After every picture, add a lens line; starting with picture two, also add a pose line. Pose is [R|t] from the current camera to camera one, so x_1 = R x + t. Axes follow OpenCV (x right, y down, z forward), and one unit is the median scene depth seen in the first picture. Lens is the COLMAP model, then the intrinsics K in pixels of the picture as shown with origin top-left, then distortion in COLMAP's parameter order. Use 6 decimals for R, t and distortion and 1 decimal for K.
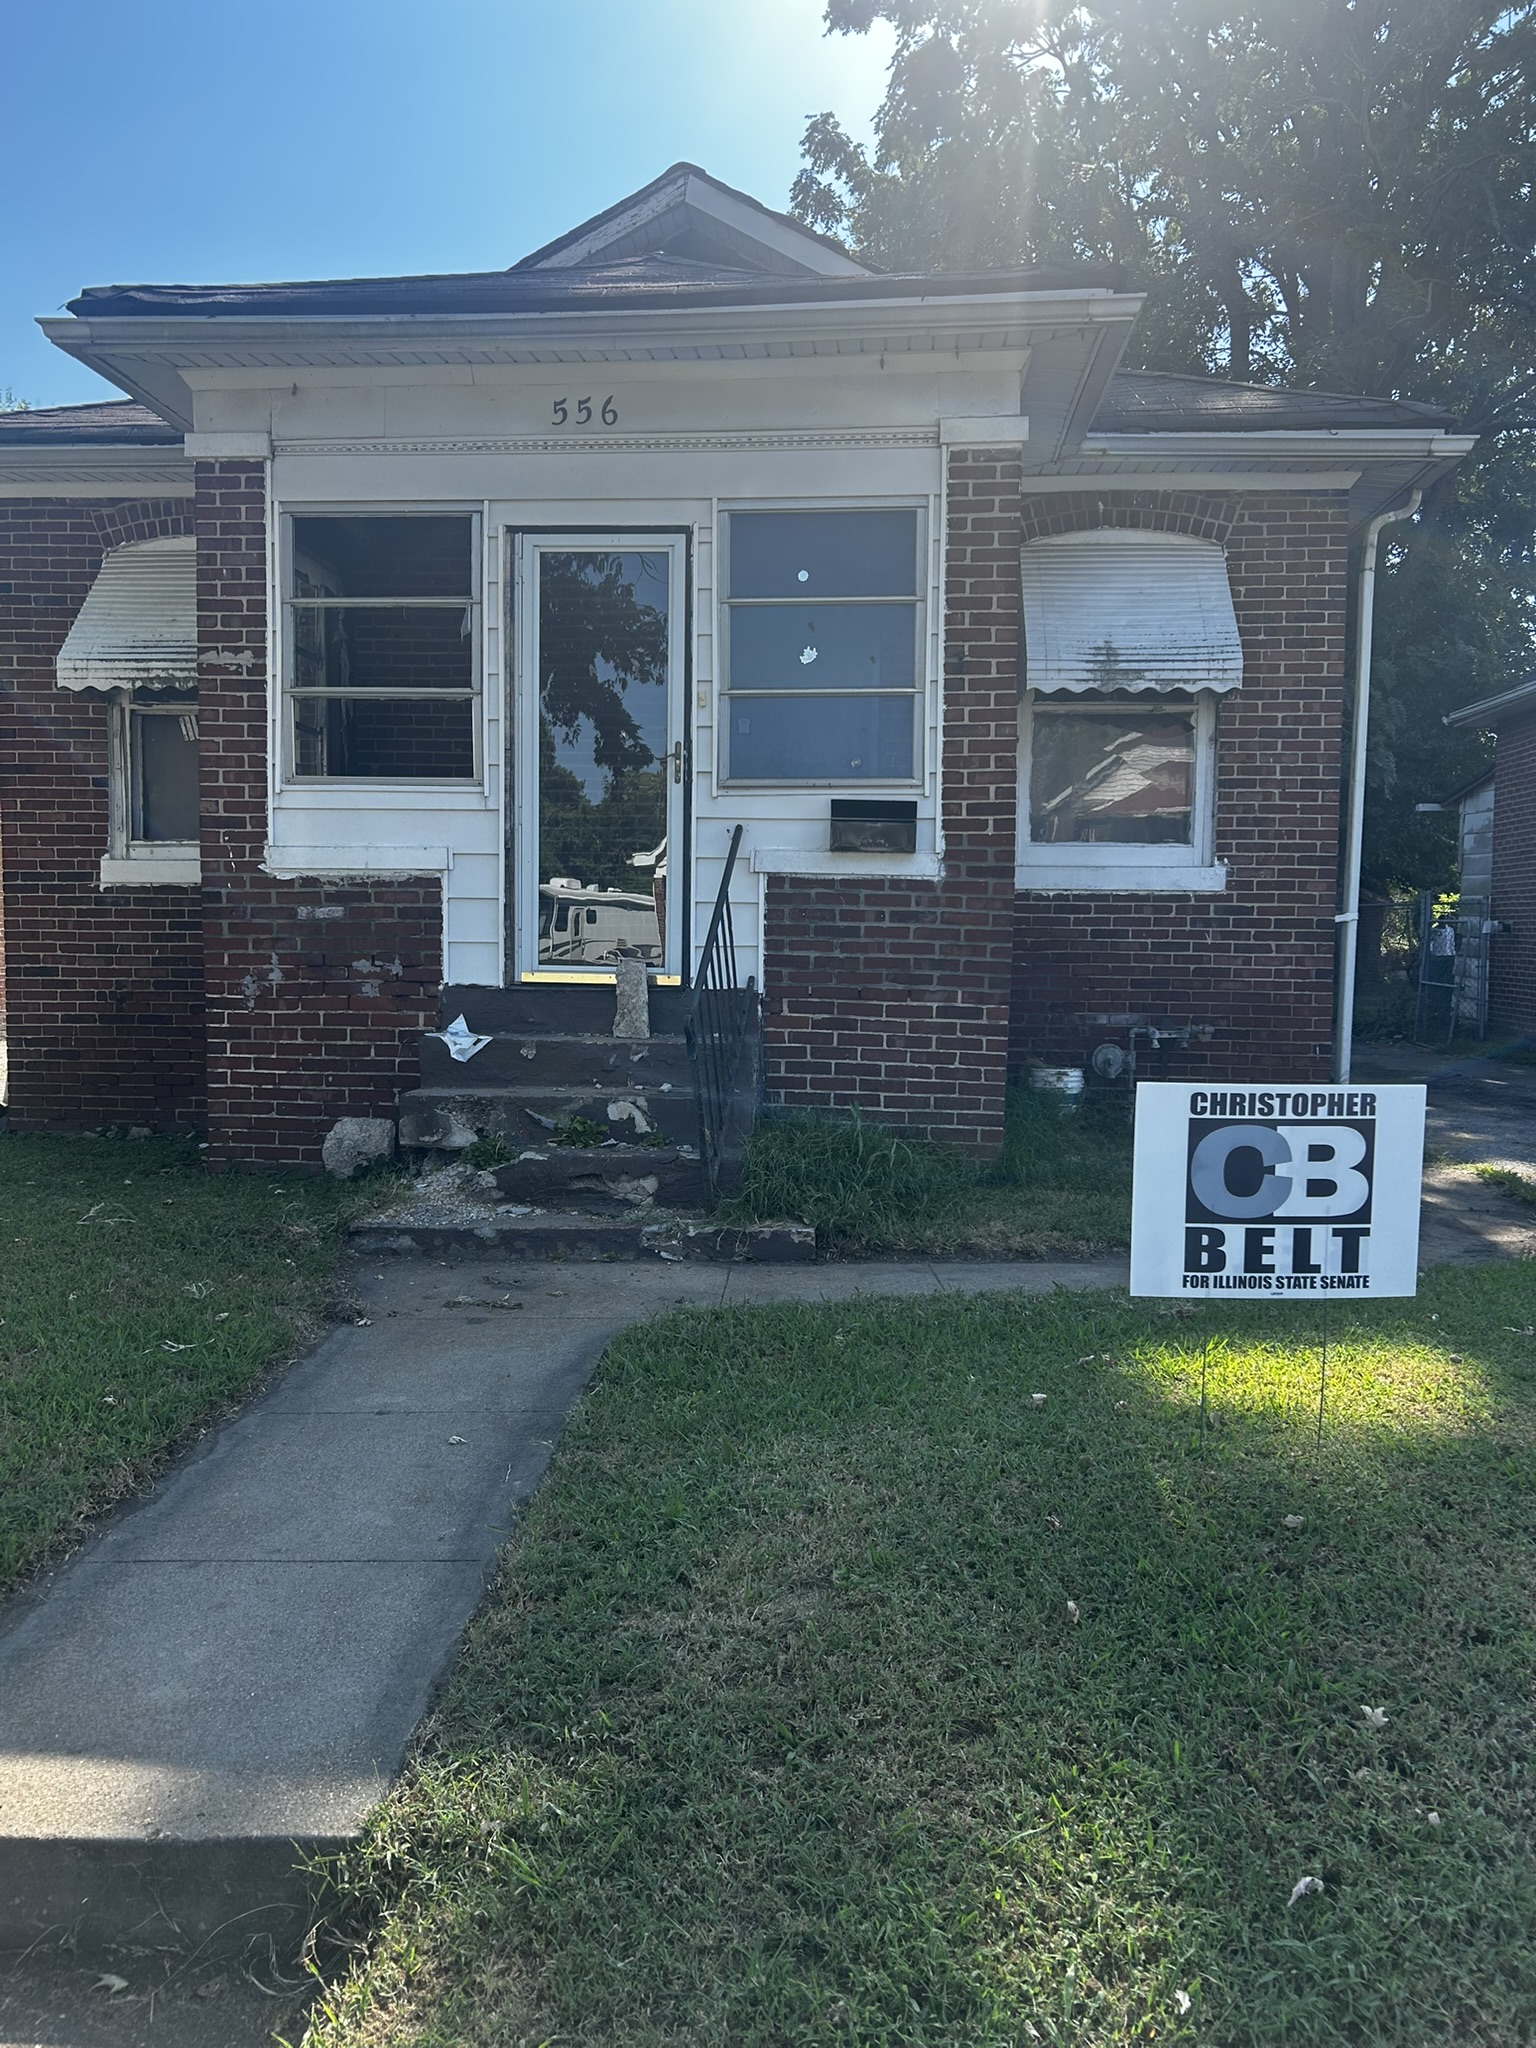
lens RADIAL K [[1531.6, 0, 786.3], [0, 1531.6, 1026.9], [0, 0, 1]] dist [0.048578, -0.047239]
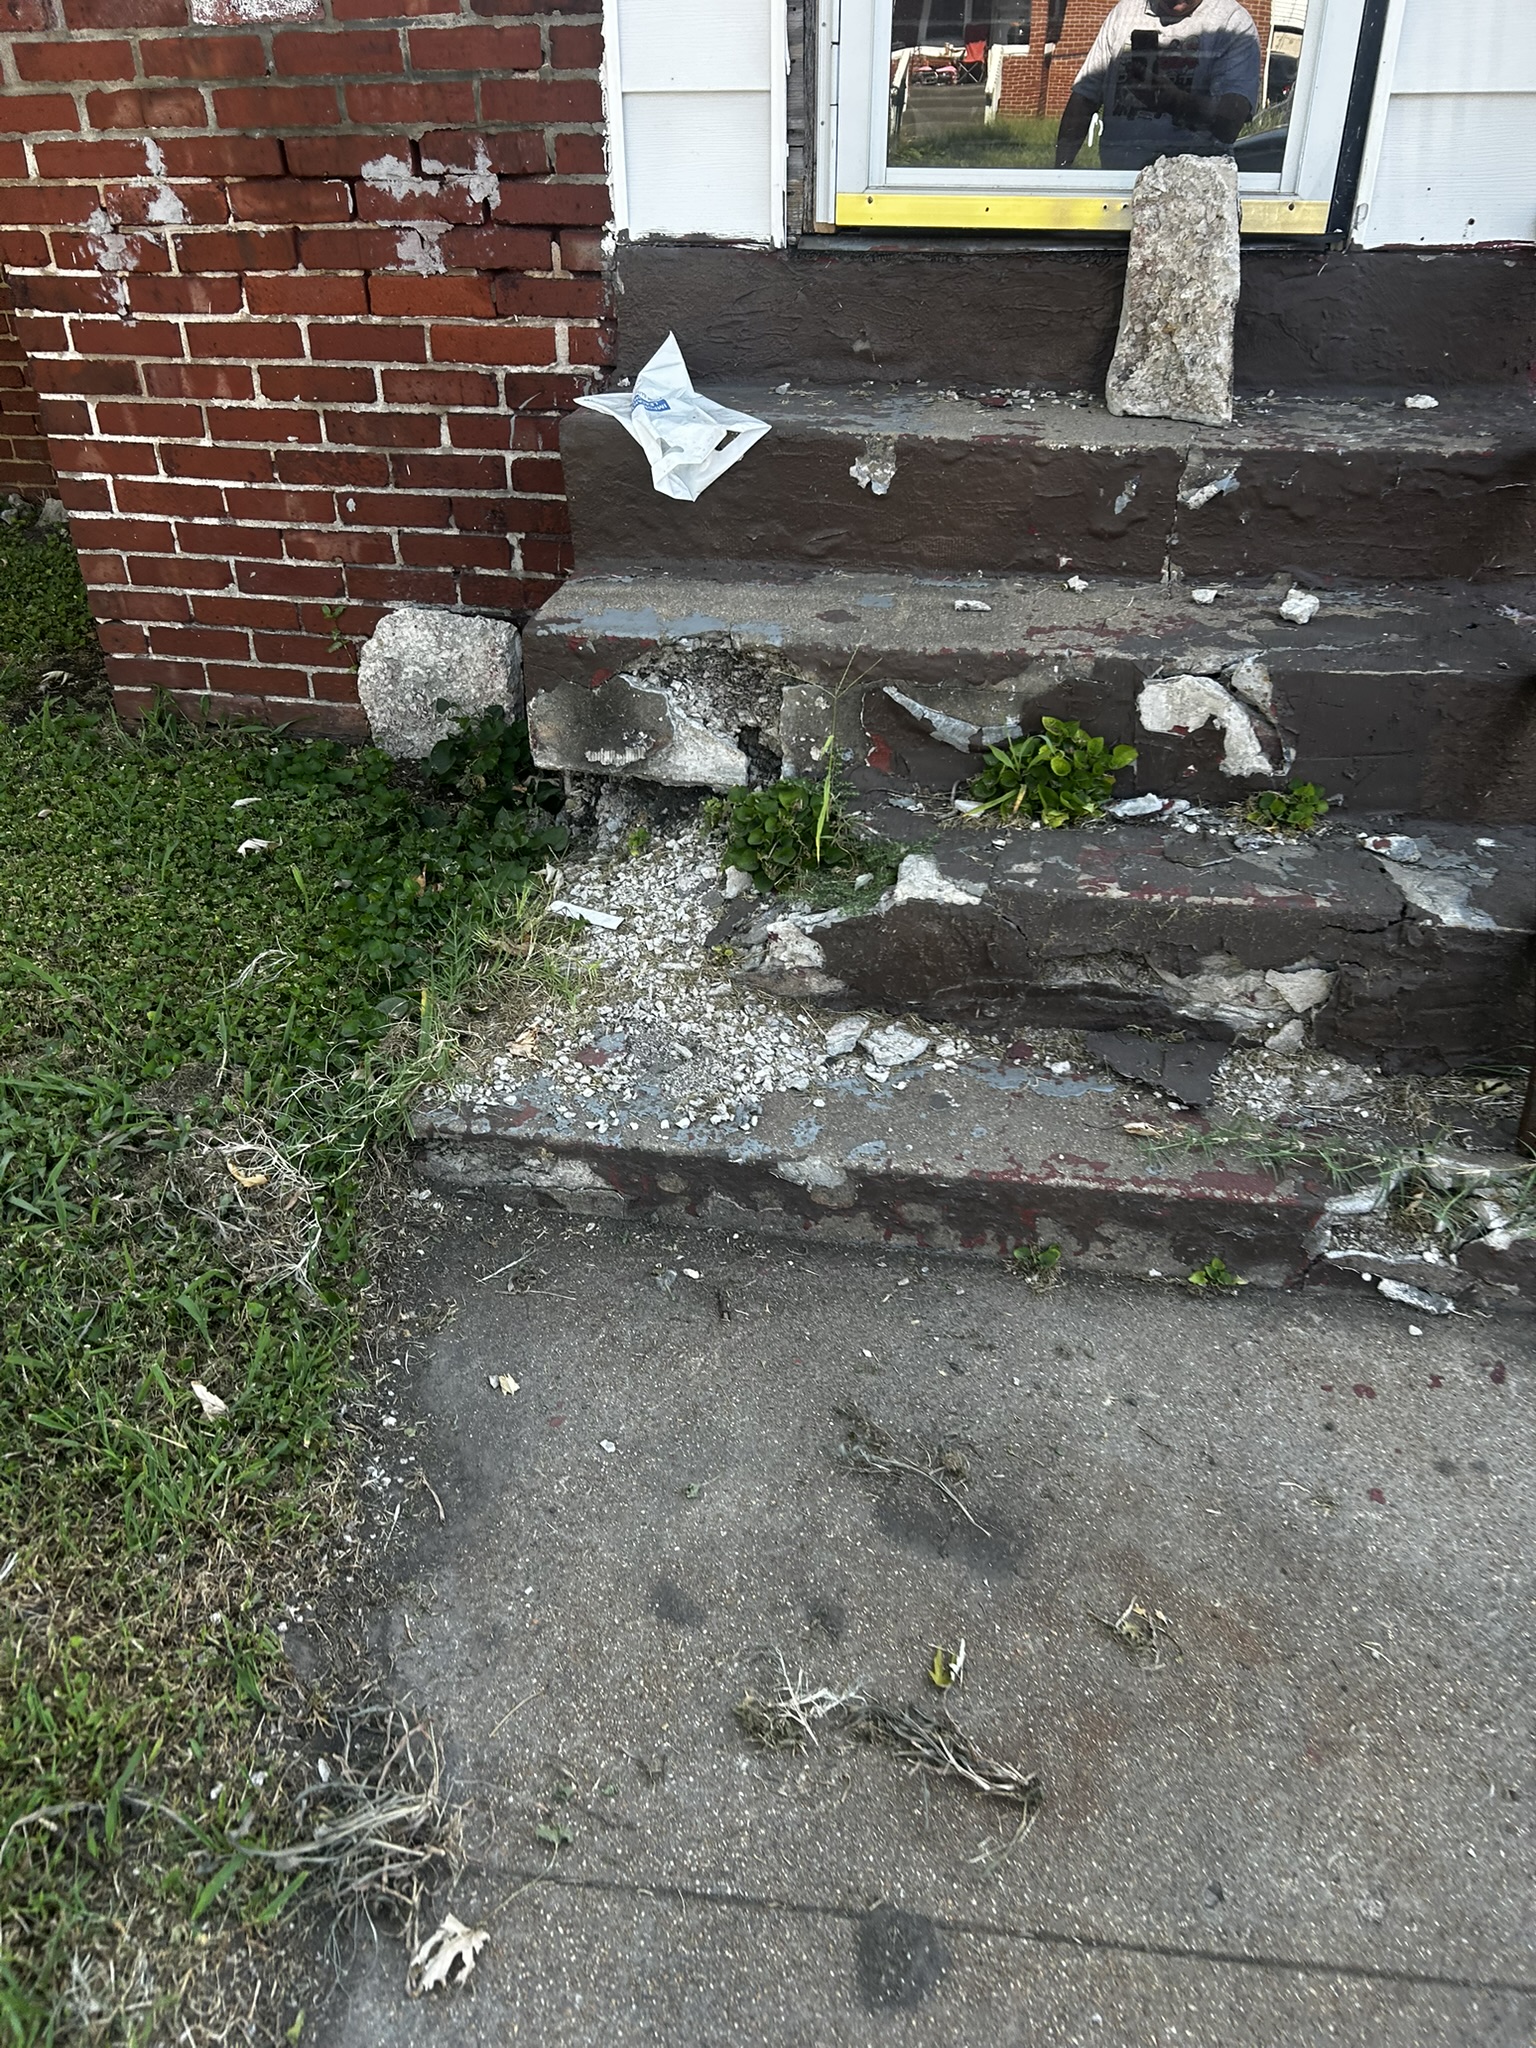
lens RADIAL K [[1531.6, 0, 749.6], [0, 1531.6, 1038.9], [0, 0, 1]] dist [0.048578, -0.047239]
pose [[0.992457, 0.047381, -0.113070, -0.150279], [0.014776, 0.869345, 0.493985, -0.044431], [0.121702, -0.491929, 0.862087, 0.633951]]
